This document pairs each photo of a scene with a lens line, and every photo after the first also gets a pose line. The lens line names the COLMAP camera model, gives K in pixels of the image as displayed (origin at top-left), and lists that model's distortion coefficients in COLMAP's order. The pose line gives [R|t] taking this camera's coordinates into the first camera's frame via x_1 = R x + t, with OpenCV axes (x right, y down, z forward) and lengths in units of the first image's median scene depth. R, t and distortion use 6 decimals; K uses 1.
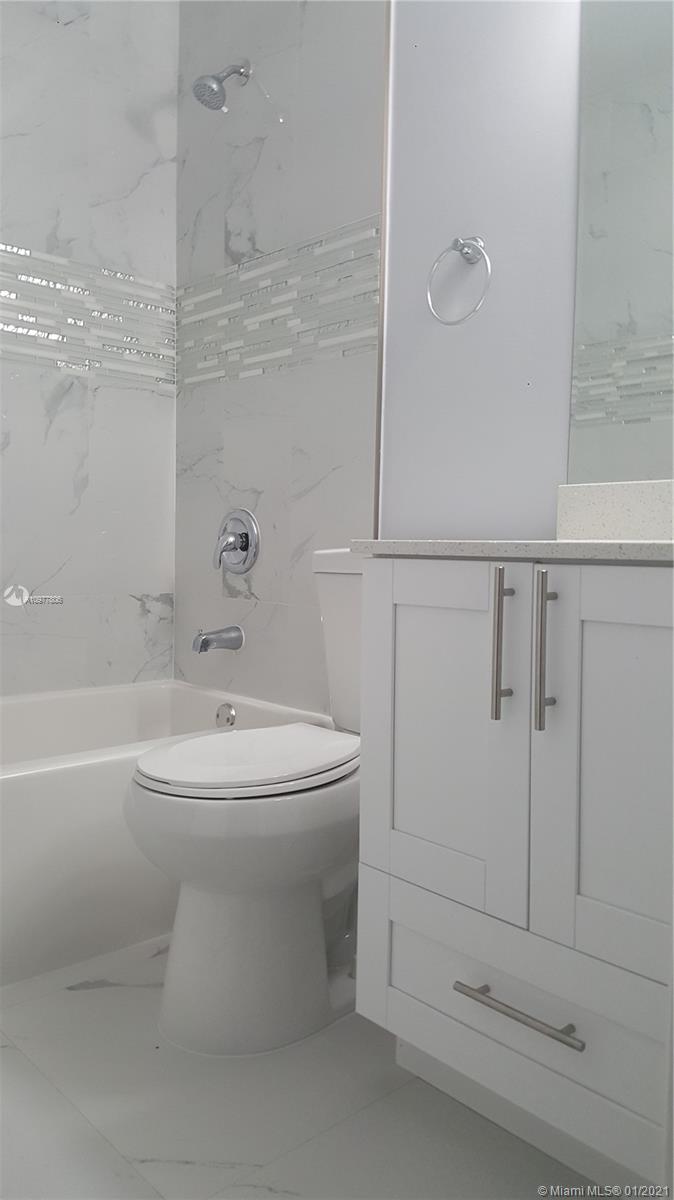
lens RADIAL K [[878.6, 0, 320.8], [0, 878.6, 592.2], [0, 0, 1]] dist [0.152236, -0.308806]
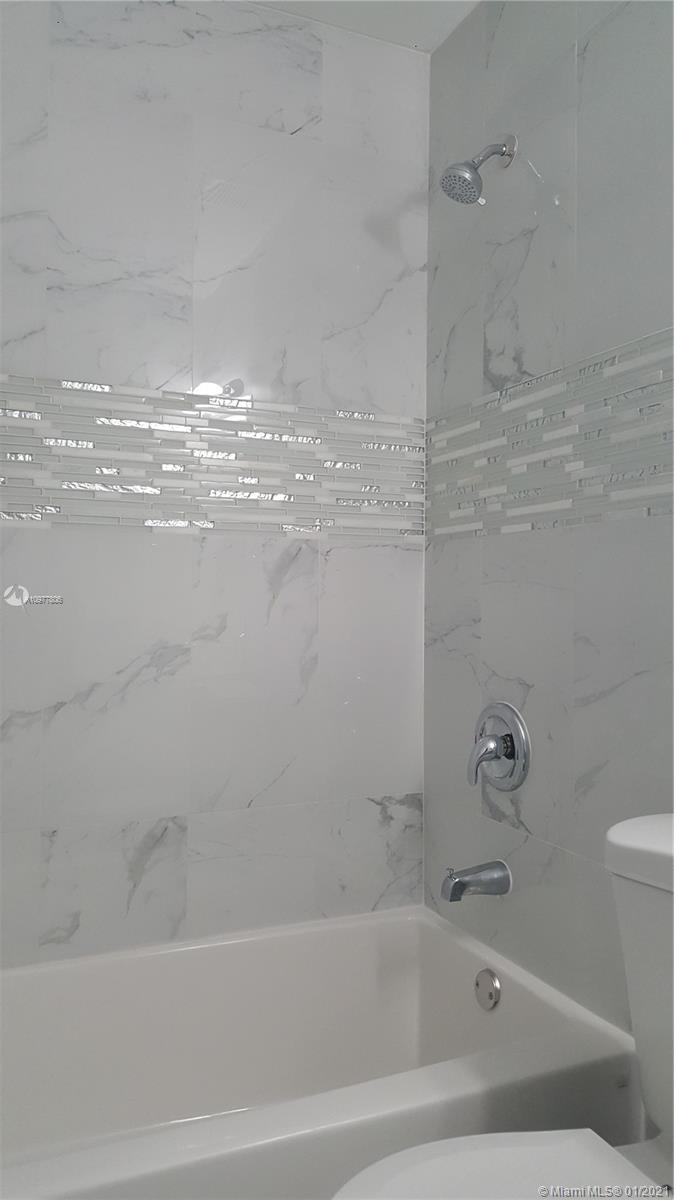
lens RADIAL K [[878.6, 0, 320.8], [0, 878.6, 592.2], [0, 0, 1]] dist [0.152236, -0.308806]
pose [[0.948819, -0.016336, -0.315398, 0.001171], [-0.005731, 0.997606, -0.068911, -0.135094], [0.315769, 0.067192, 0.946454, 0.221236]]
